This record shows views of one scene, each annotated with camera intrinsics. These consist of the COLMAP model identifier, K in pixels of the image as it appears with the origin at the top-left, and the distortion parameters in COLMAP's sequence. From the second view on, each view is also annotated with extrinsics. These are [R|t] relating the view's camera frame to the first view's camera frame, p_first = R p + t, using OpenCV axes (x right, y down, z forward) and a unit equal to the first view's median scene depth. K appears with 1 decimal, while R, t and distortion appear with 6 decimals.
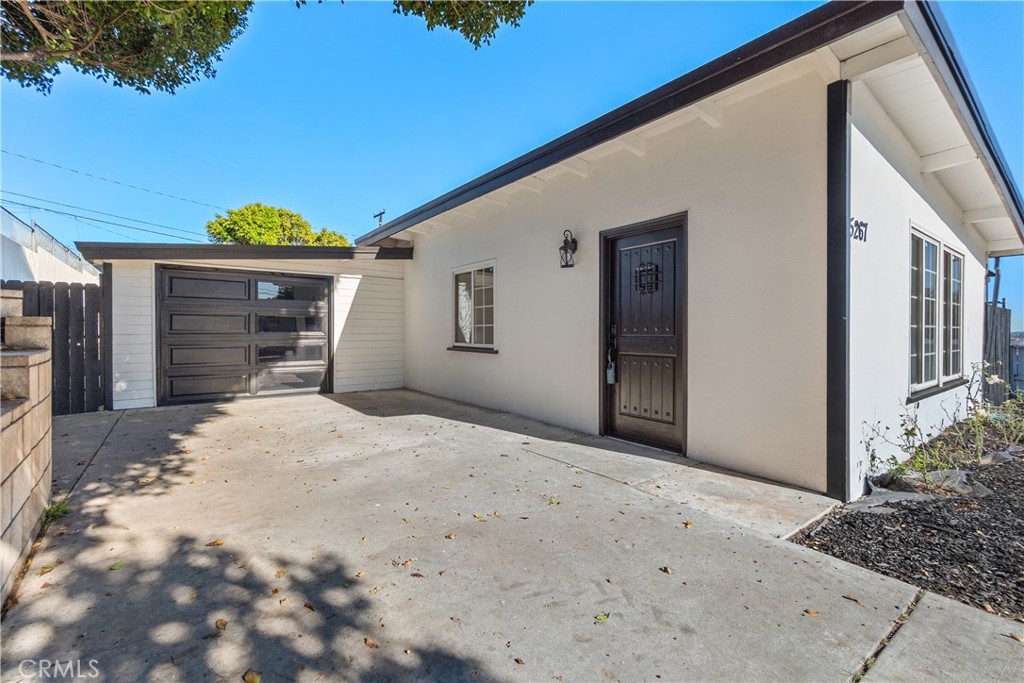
lens RADIAL K [[444.2, 0, 505.2], [0, 444.2, 336.7], [0, 0, 1]] dist [-0.005553, 0.001018]
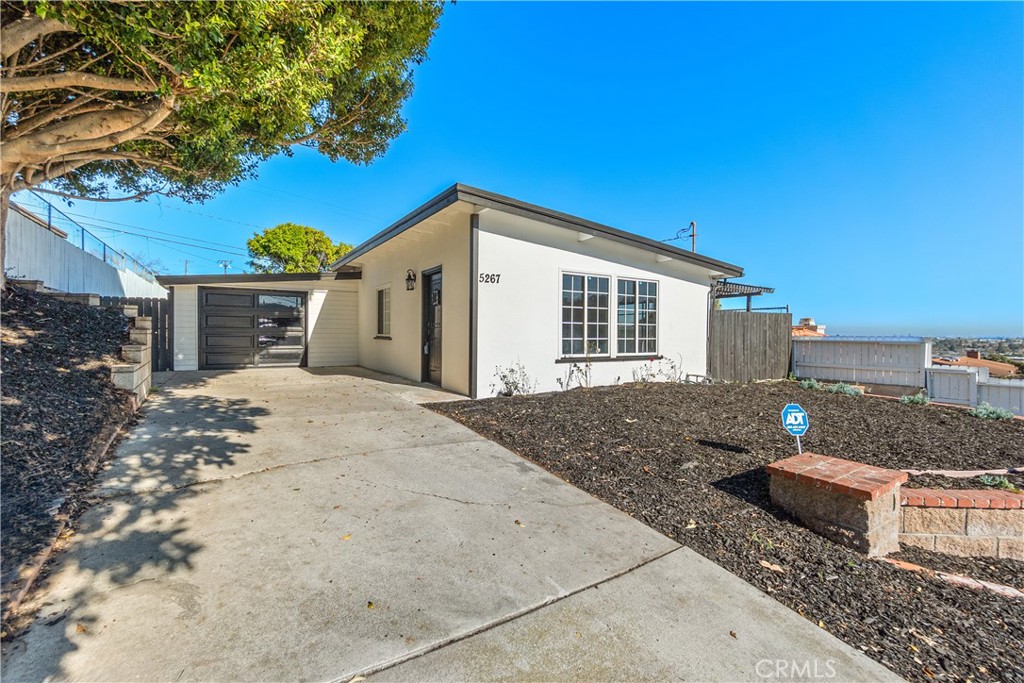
lens RADIAL K [[444.2, 0, 503.4], [0, 444.2, 334.0], [0, 0, 1]] dist [-0.005553, 0.001018]
pose [[0.996145, 0.005081, -0.087578, 0.588761], [-0.005851, 0.999946, -0.008536, 0.030117], [0.087530, 0.009016, 0.996121, -0.657771]]
